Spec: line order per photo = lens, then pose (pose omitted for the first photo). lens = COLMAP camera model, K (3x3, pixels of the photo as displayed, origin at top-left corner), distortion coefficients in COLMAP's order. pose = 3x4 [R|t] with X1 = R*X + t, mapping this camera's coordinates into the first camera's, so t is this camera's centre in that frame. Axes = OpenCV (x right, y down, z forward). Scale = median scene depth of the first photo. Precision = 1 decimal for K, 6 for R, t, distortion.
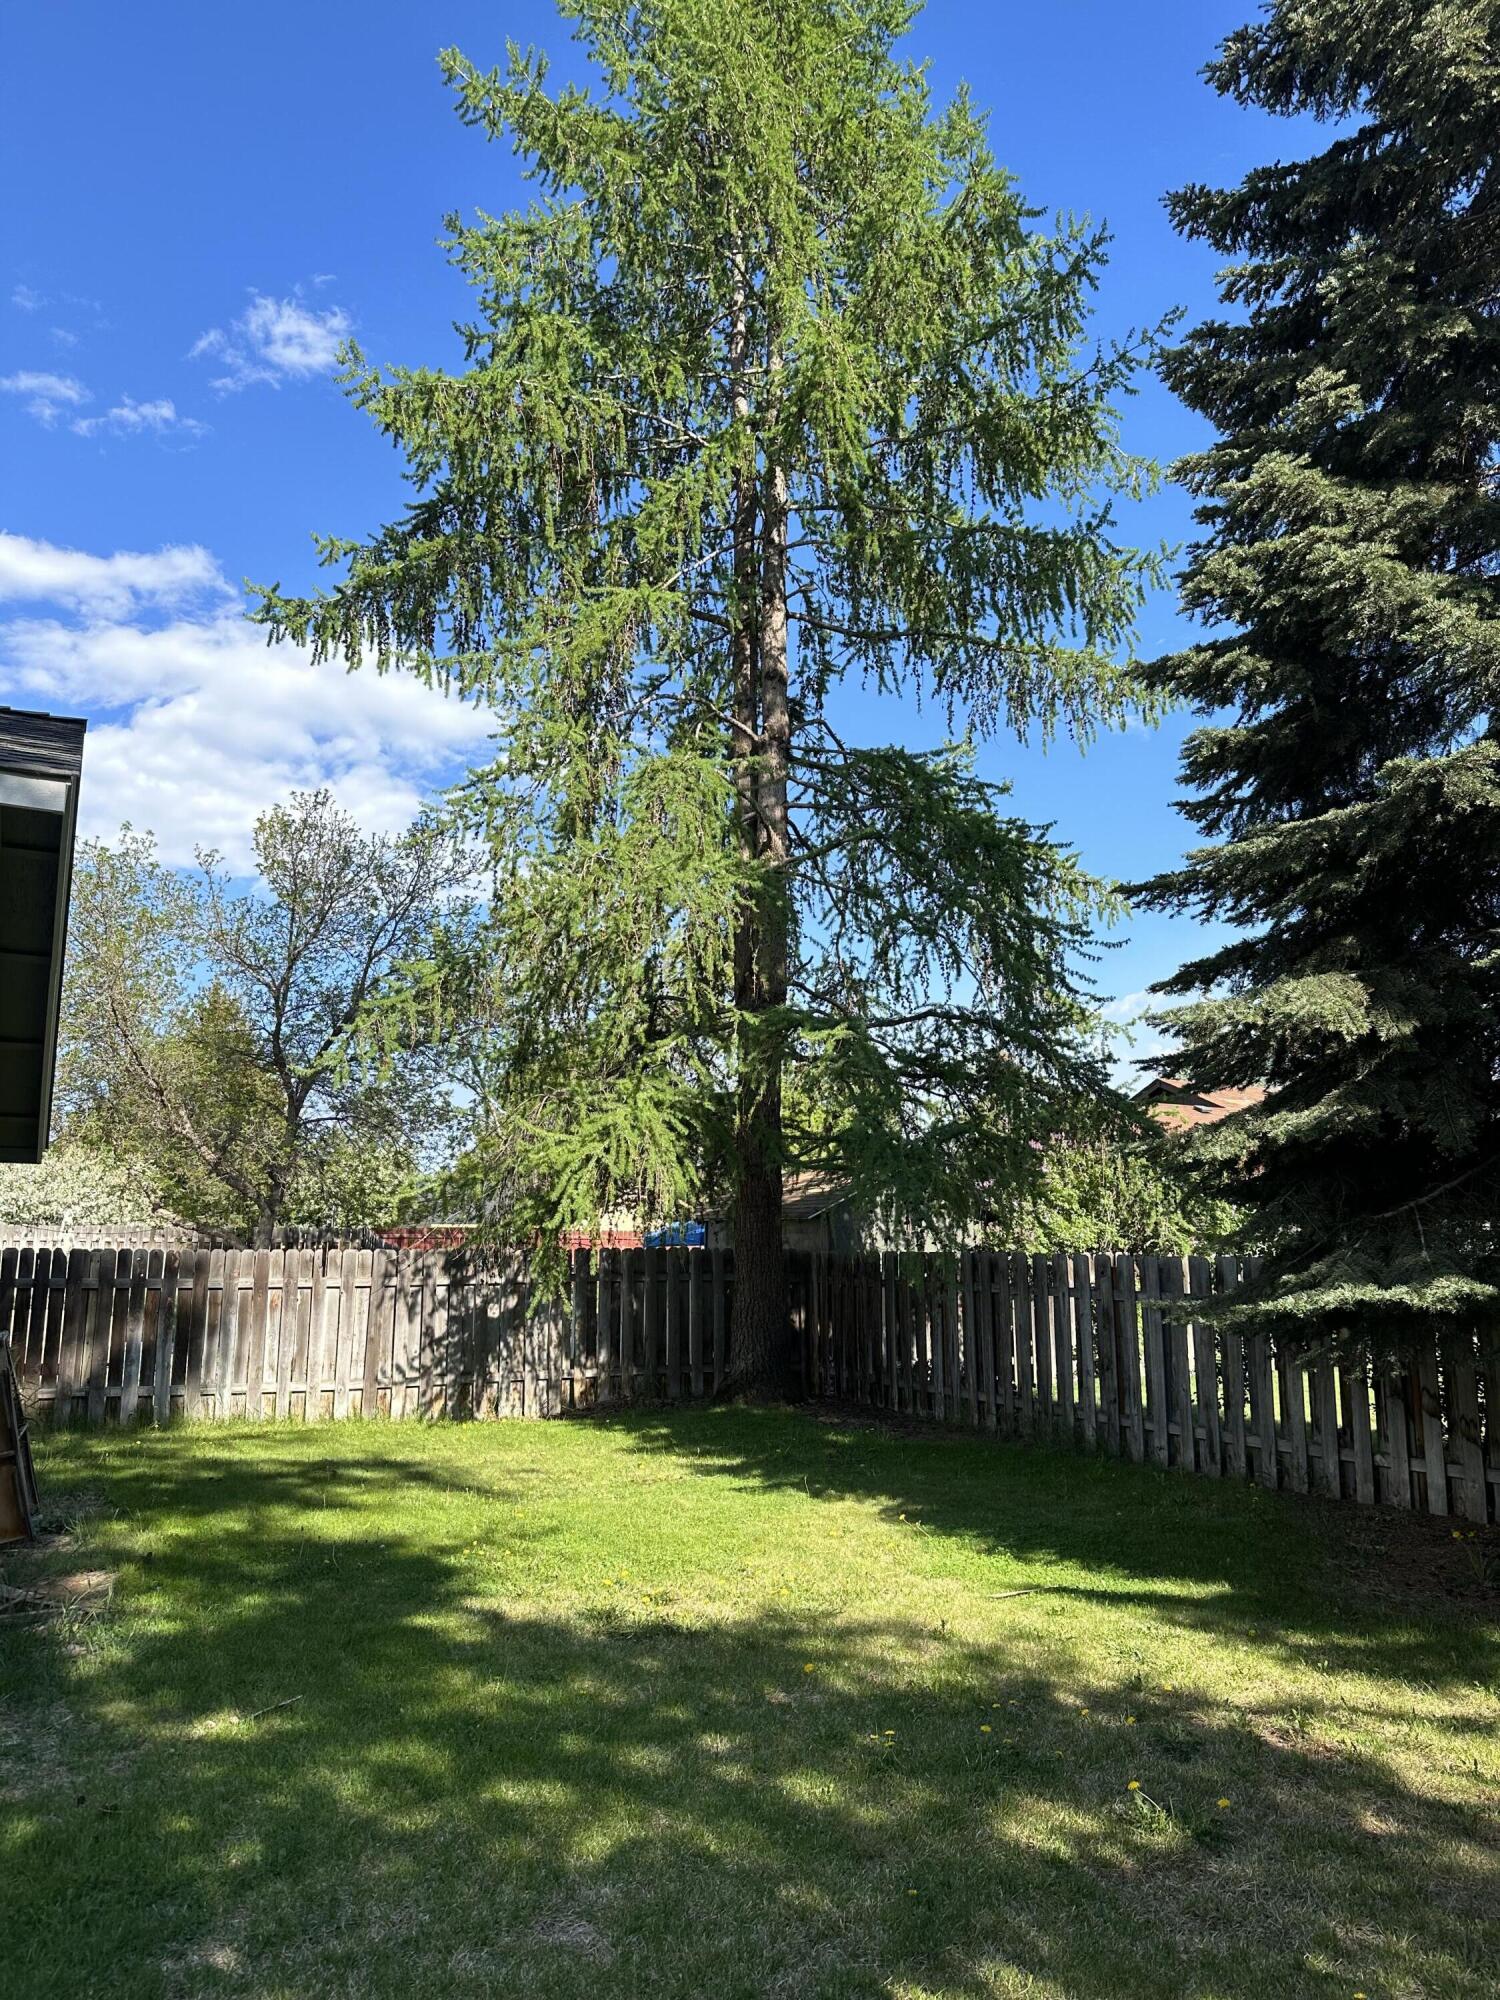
lens RADIAL K [[1355.2, 0, 750.0], [0, 1355.2, 1000.0], [0, 0, 1]] dist [-0.001266, -0.001197]
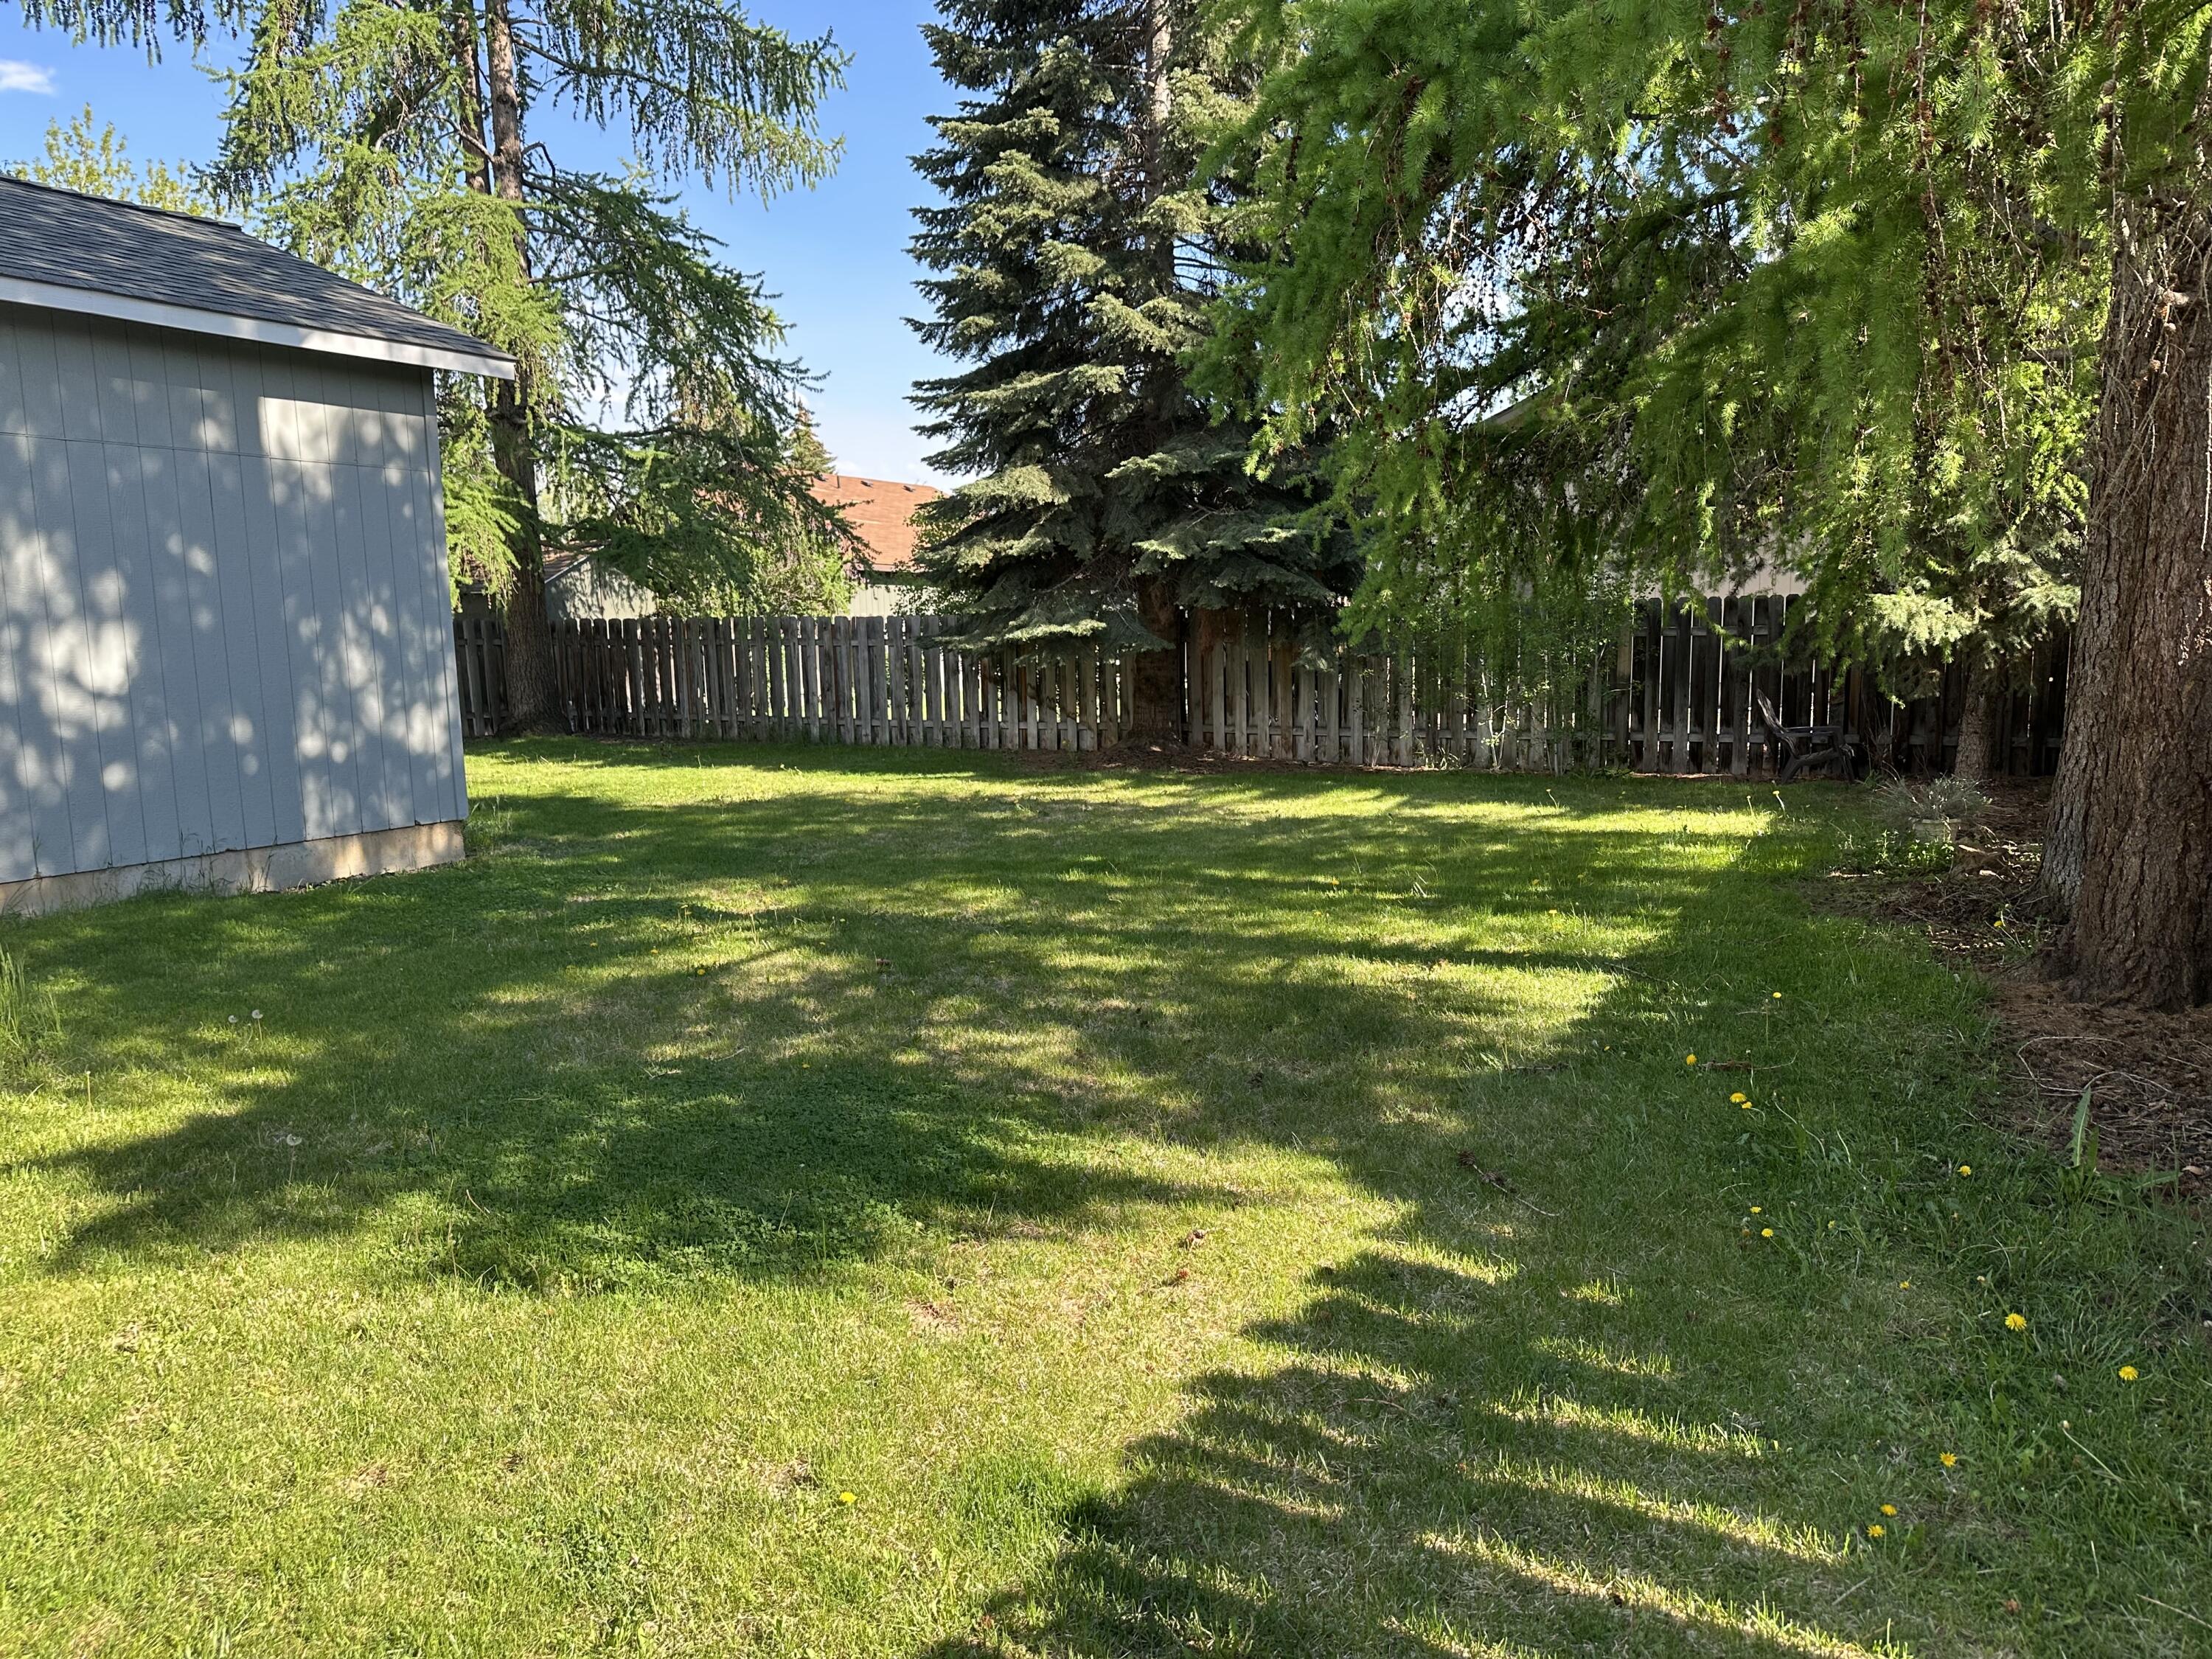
lens RADIAL K [[1498.8, 0, 1106.0], [0, 1498.8, 829.5], [0, 0, 1]] dist [-0.001266, -0.001197]
pose [[0.810925, -0.105550, 0.575552, -0.606192], [-0.084896, 0.951967, 0.294196, -0.129570], [-0.578959, -0.287433, 0.763013, -0.661855]]
